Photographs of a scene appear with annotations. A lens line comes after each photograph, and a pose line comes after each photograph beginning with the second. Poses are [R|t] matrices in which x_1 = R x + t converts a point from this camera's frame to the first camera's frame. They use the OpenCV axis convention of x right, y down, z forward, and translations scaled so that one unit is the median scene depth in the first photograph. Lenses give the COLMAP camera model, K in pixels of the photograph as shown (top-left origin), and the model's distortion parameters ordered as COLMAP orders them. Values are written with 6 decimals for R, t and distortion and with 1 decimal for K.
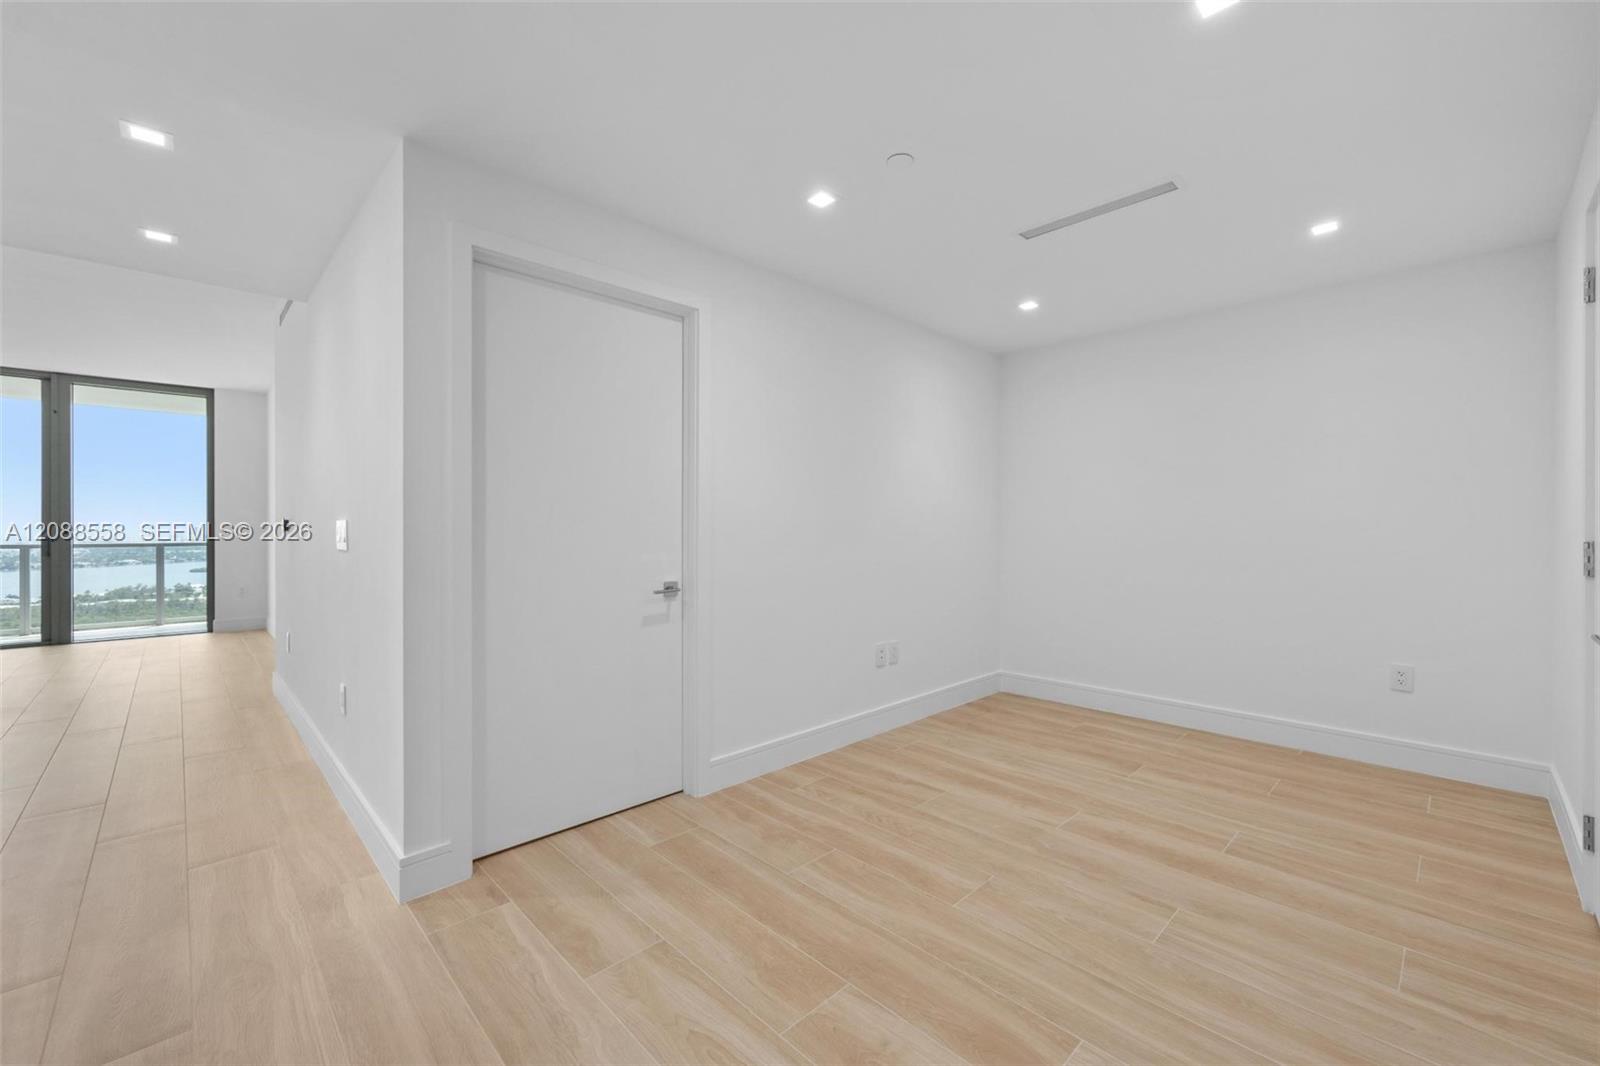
lens RADIAL K [[639.8, 0, 797.5], [0, 639.8, 533.0], [0, 0, 1]] dist [-0.000162, 0.000016]
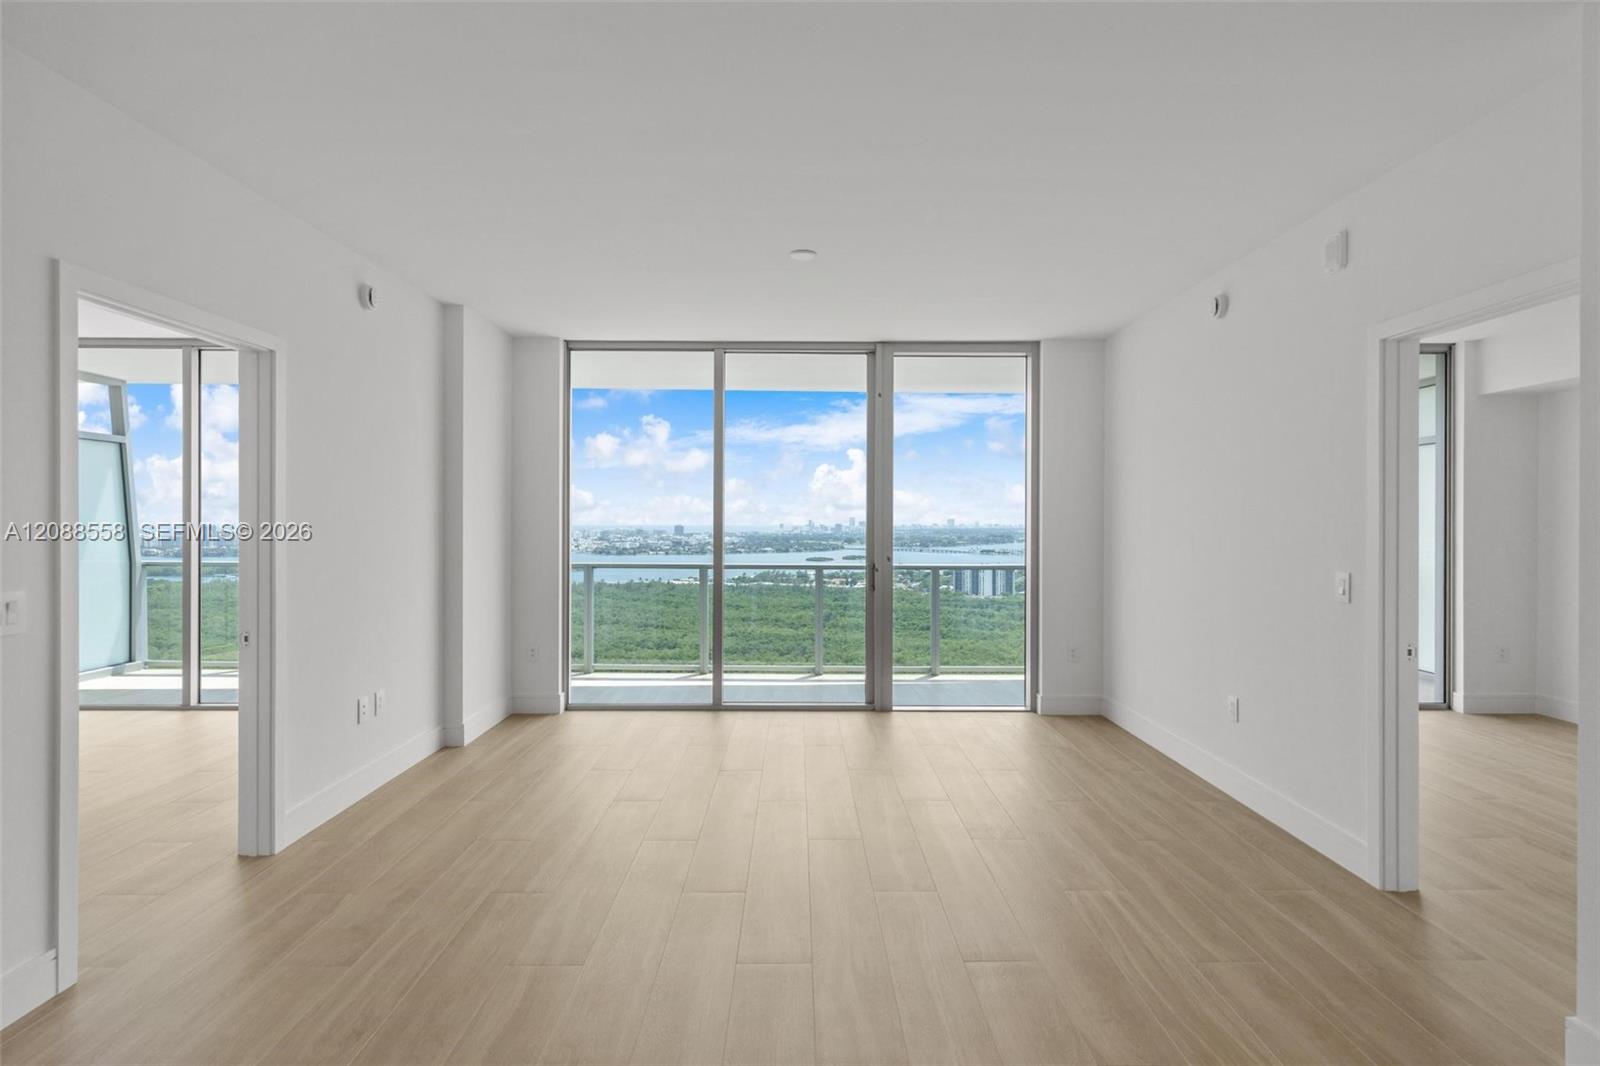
lens RADIAL K [[800.5, 0, 804.6], [0, 800.5, 529.0], [0, 0, 1]] dist [0.002239, -0.001474]
pose [[0.723859, 0.007941, -0.689902, -0.523514], [-0.006013, 0.999968, 0.005202, -0.036112], [0.689921, 0.000383, 0.723884, 0.245329]]
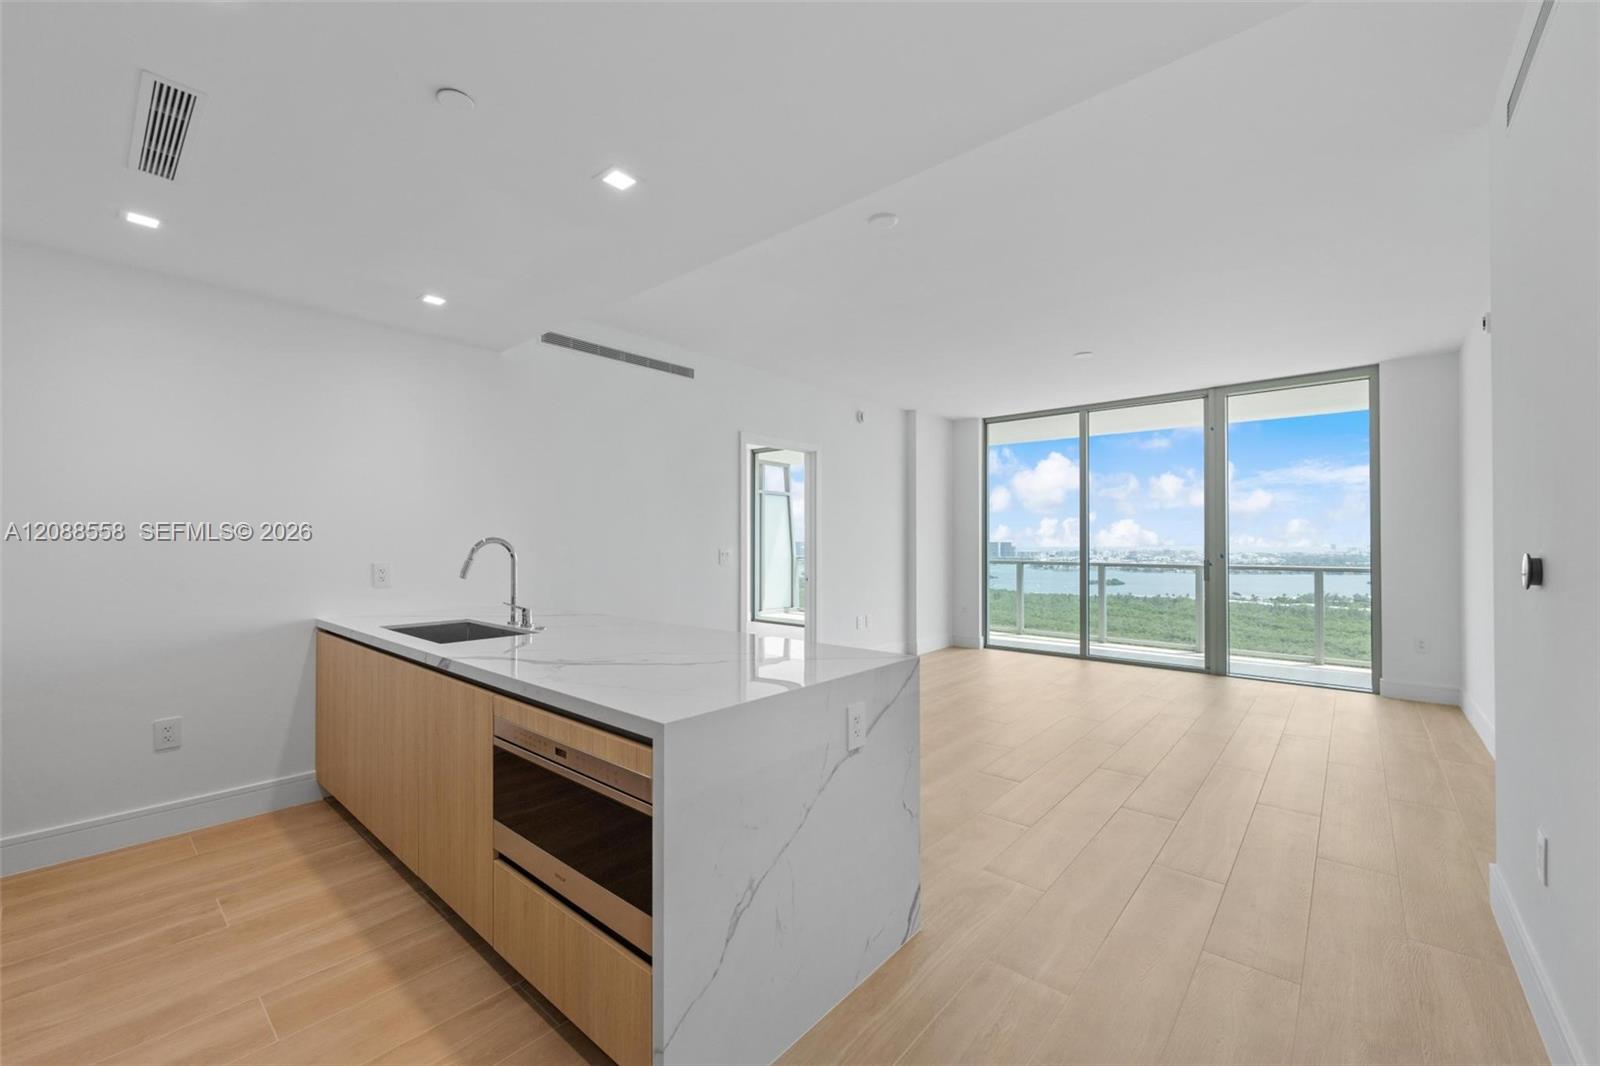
lens RADIAL K [[639.8, 0, 800.5], [0, 639.8, 535.4], [0, 0, 1]] dist [-0.000162, 0.000016]
pose [[0.085935, -0.010941, -0.996241, -0.240548], [-0.004980, 0.999922, -0.011411, -0.015766], [0.996288, 0.005942, 0.085874, 0.277122]]
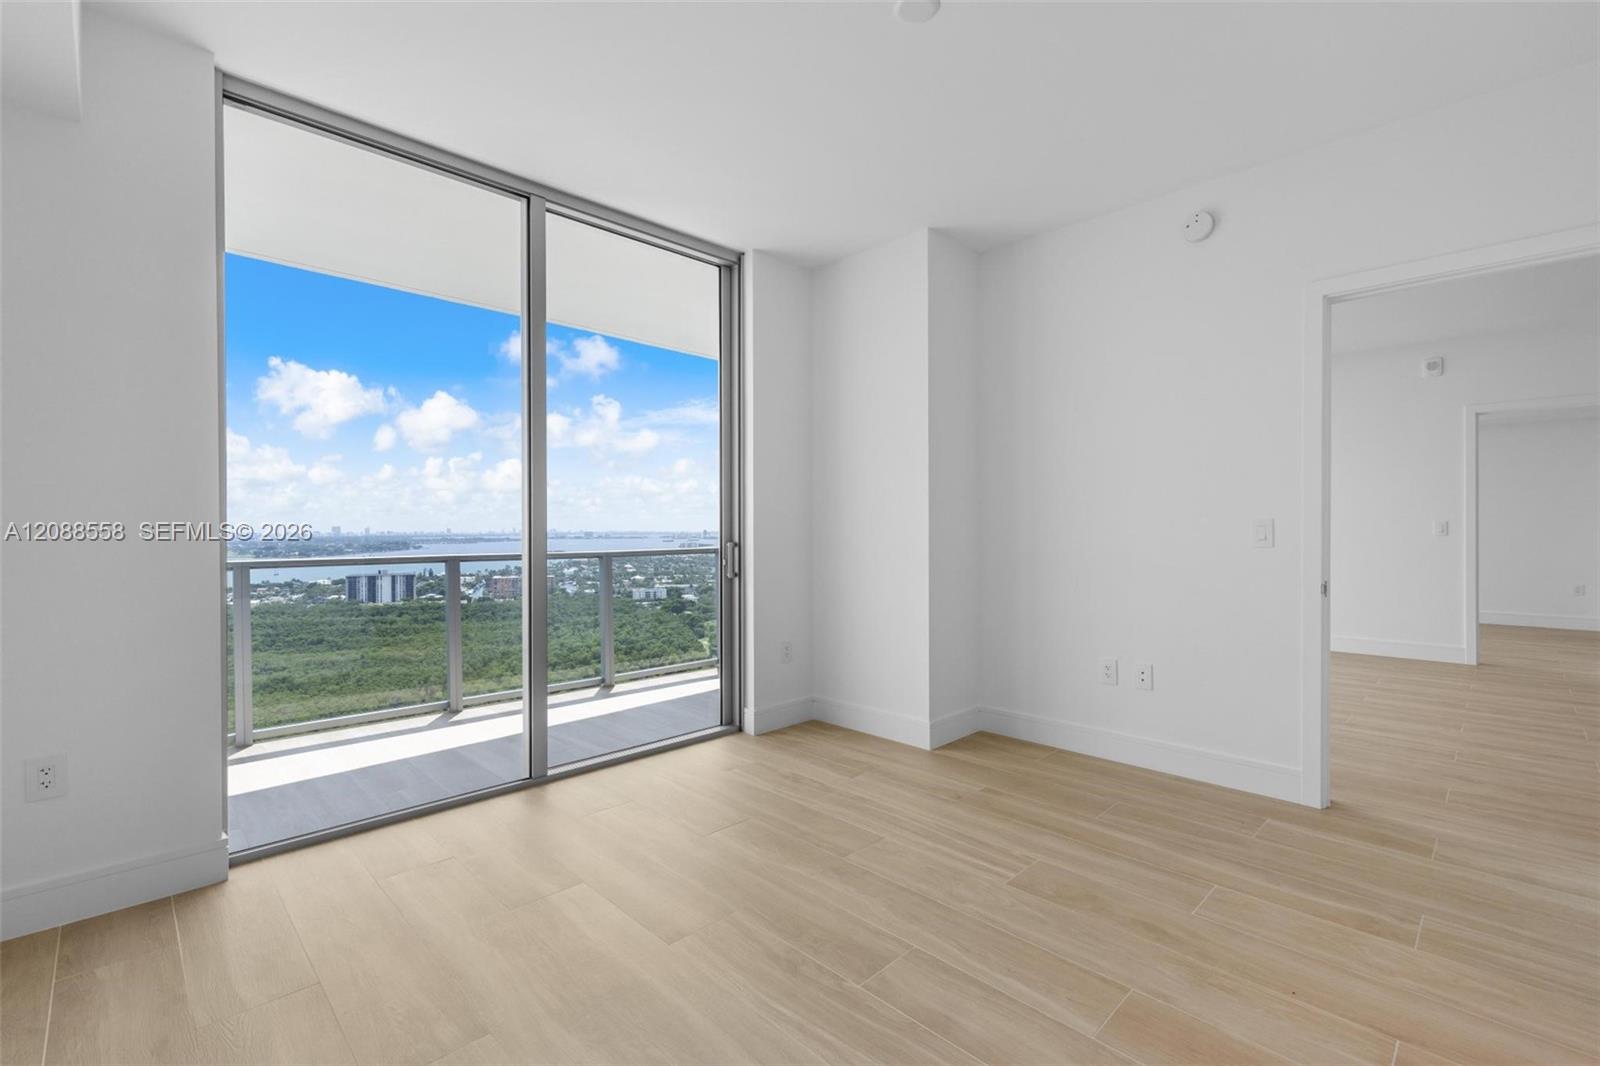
lens RADIAL K [[695.3, 0, 789.3], [0, 695.3, 530.4], [0, 0, 1]] dist [-0.002883, -0.001733]
pose [[0.999981, -0.003578, -0.004979, -1.826068], [0.003561, 0.999987, -0.003527, 0.055686], [0.004991, 0.003510, 0.999981, 0.510846]]
